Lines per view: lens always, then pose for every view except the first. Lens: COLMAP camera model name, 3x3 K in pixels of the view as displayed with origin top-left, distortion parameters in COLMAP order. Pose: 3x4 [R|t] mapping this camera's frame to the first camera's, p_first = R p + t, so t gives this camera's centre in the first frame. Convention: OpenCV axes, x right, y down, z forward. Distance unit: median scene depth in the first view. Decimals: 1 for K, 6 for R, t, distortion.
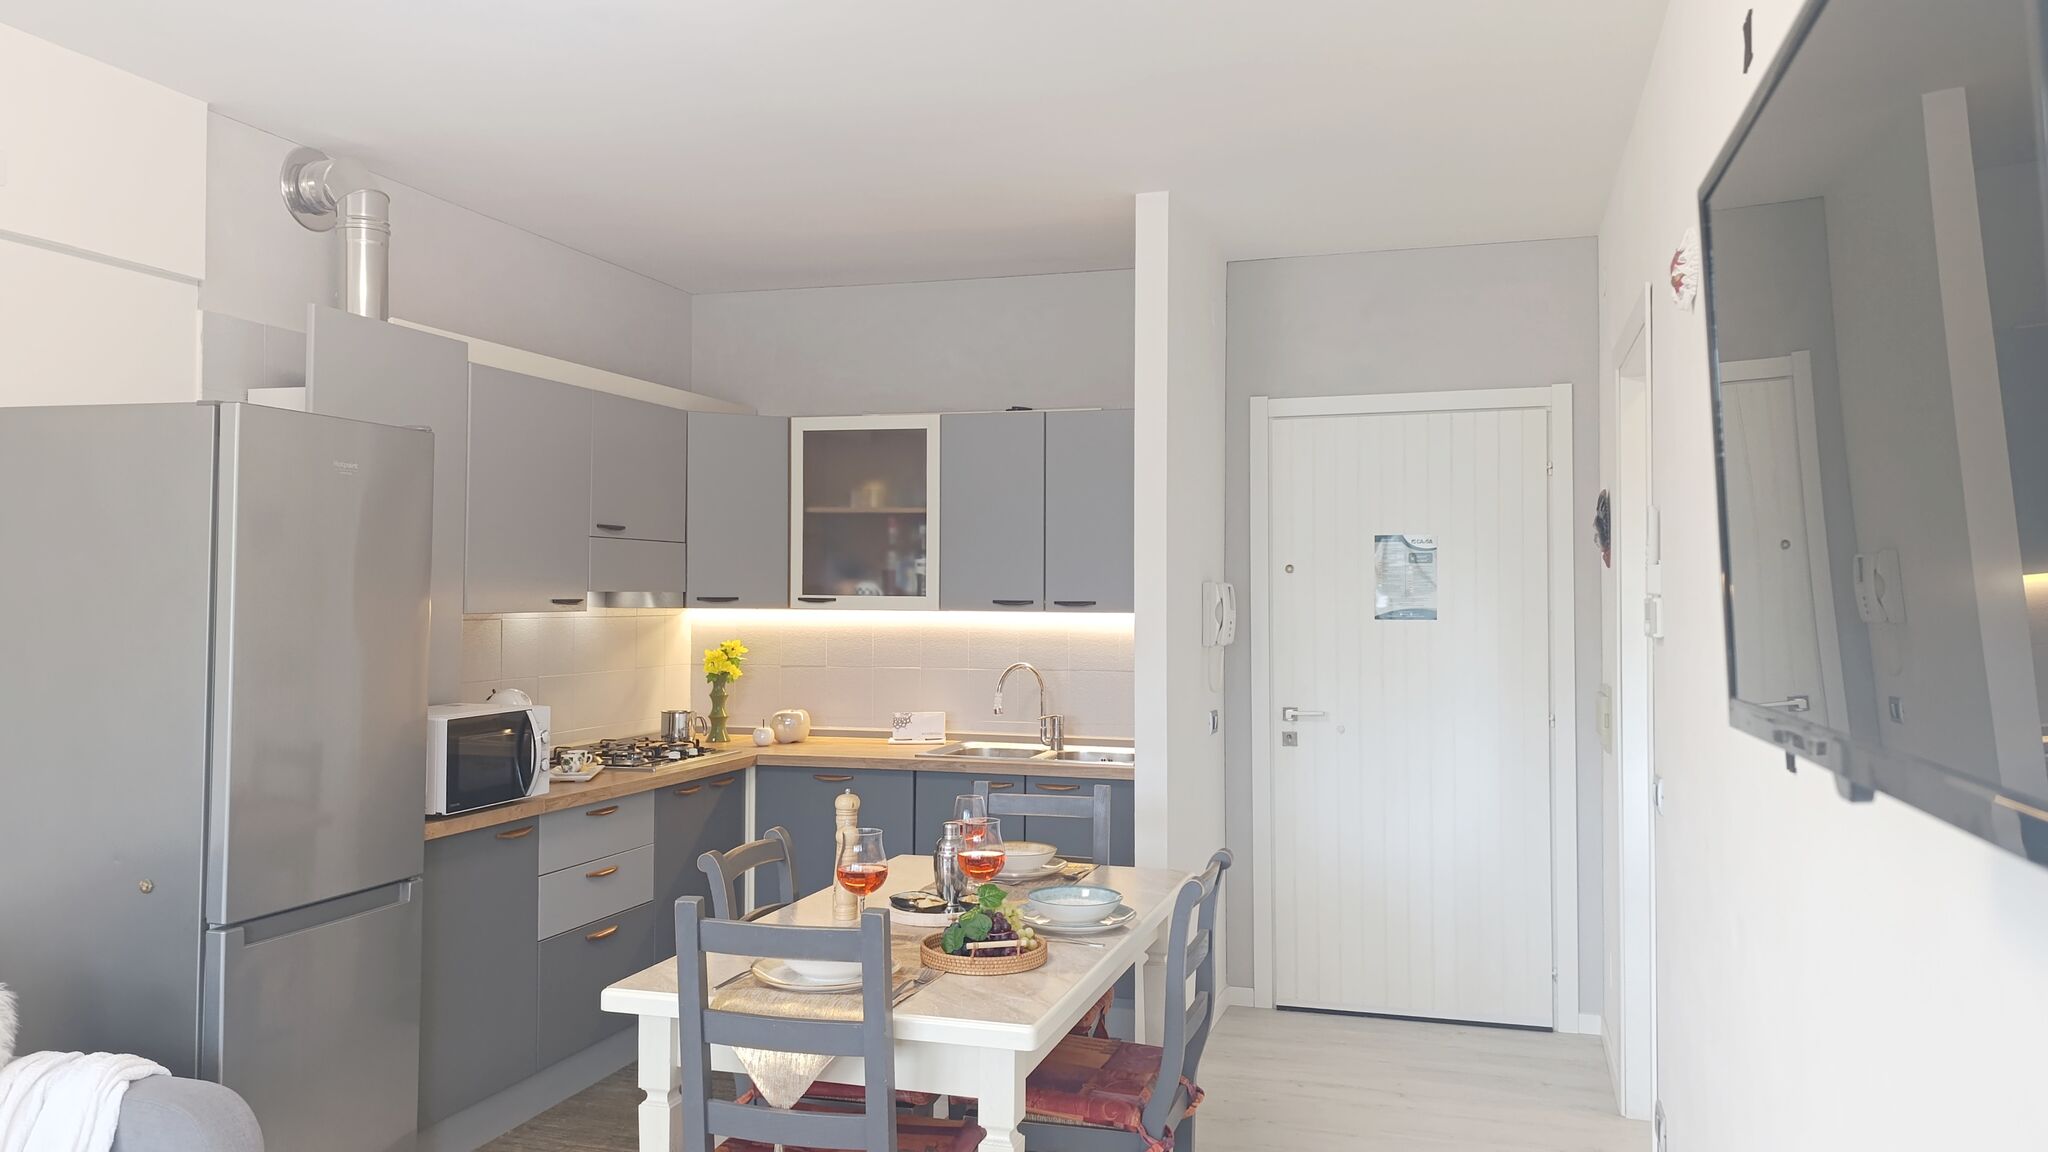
lens RADIAL K [[1474.4, 0, 1043.8], [0, 1474.4, 558.2], [0, 0, 1]] dist [0.040915, -0.021053]
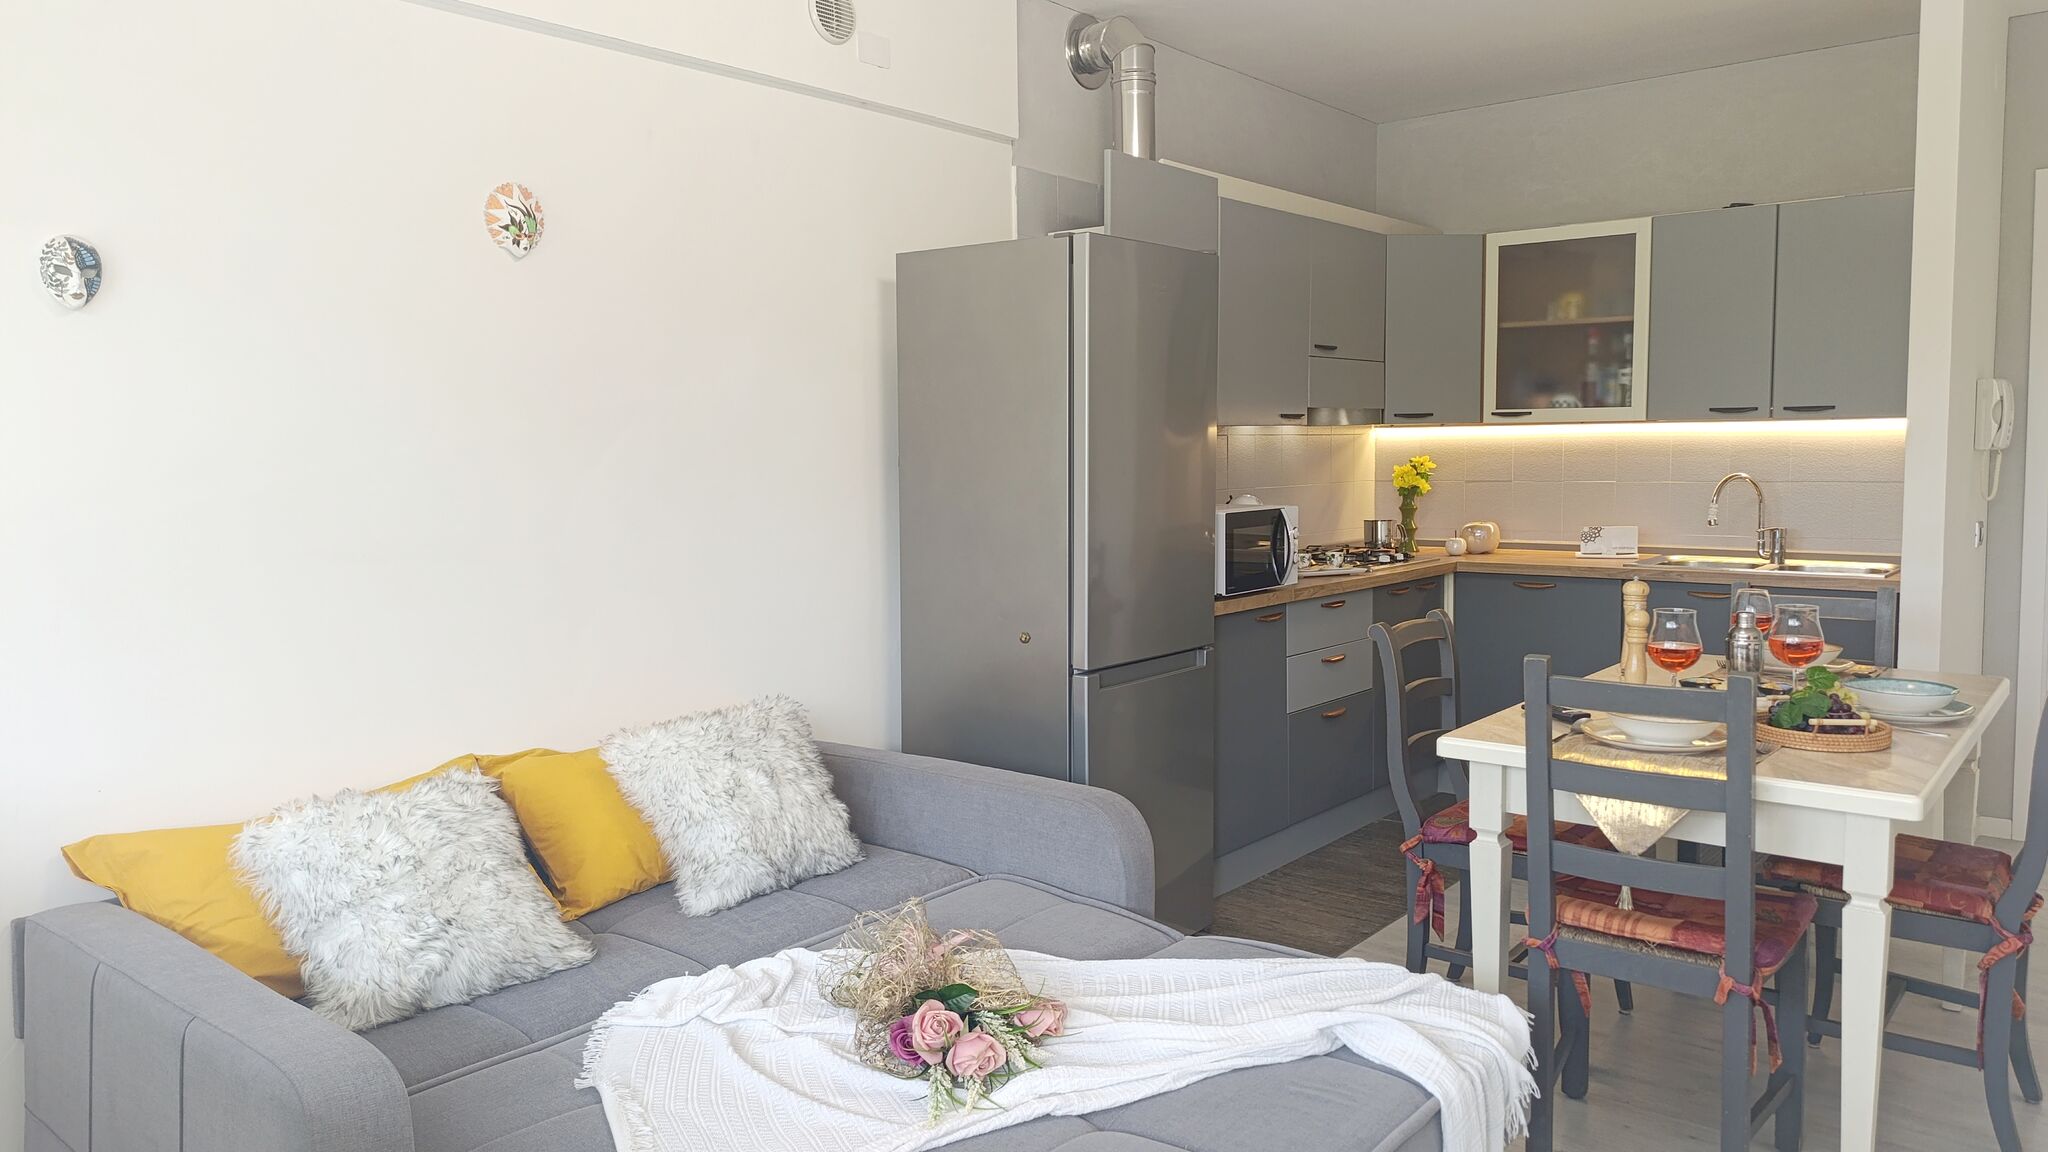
lens RADIAL K [[1404.8, 0, 1032.6], [0, 1404.8, 558.7], [0, 0, 1]] dist [0.042741, -0.050886]
pose [[0.921866, 0.014787, -0.387227, -0.086369], [0.026609, 0.994498, 0.101324, 0.021839], [0.386595, -0.103711, 0.916400, -0.034513]]
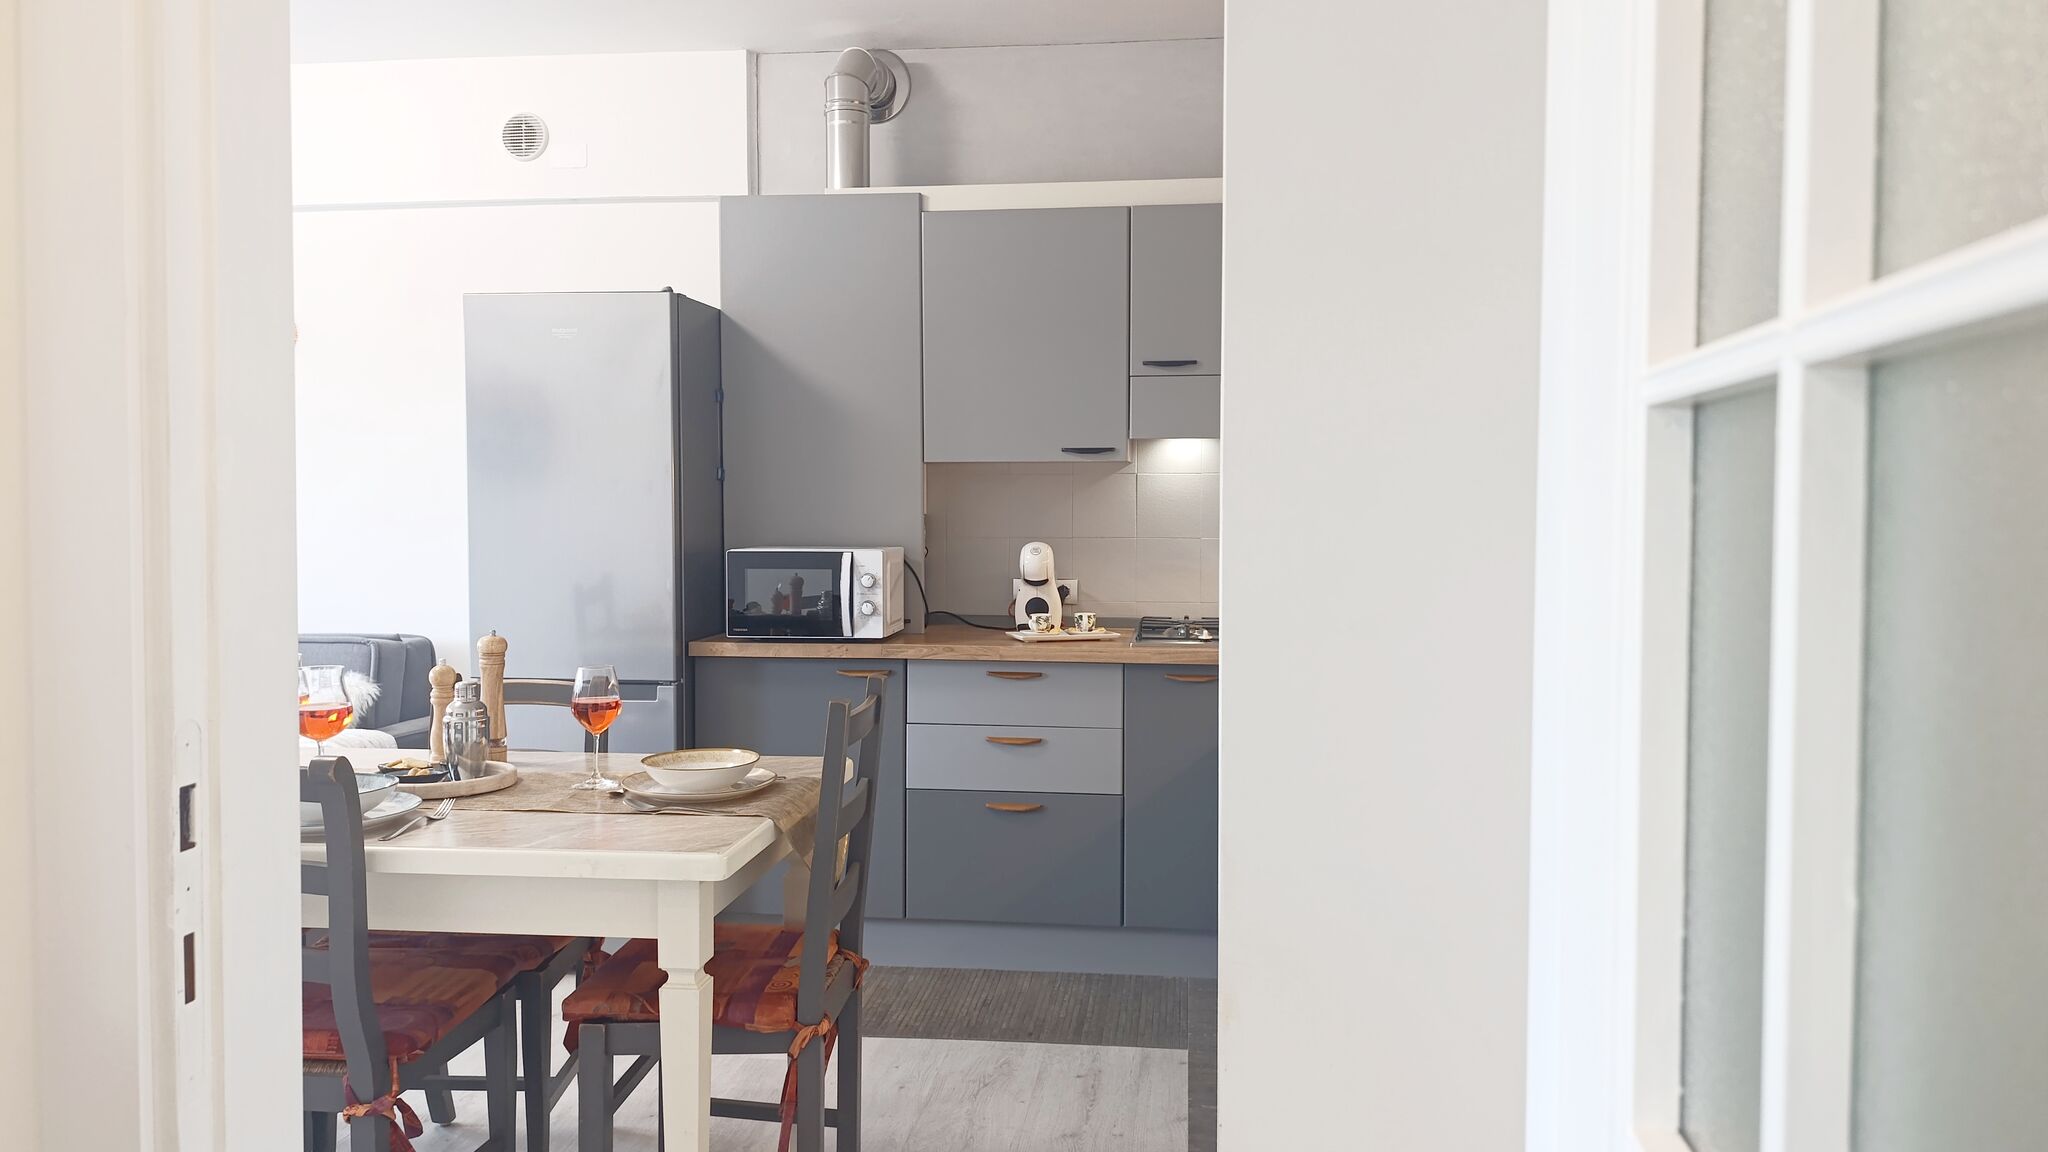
lens RADIAL K [[1404.8, 0, 1079.7], [0, 1404.8, 572.8], [0, 0, 1]] dist [0.042741, -0.050886]
pose [[0.197512, 0.040661, -0.979457, 0.482456], [0.024184, 0.998633, 0.046334, 0.059509], [0.980002, -0.032839, 0.196259, 0.752731]]
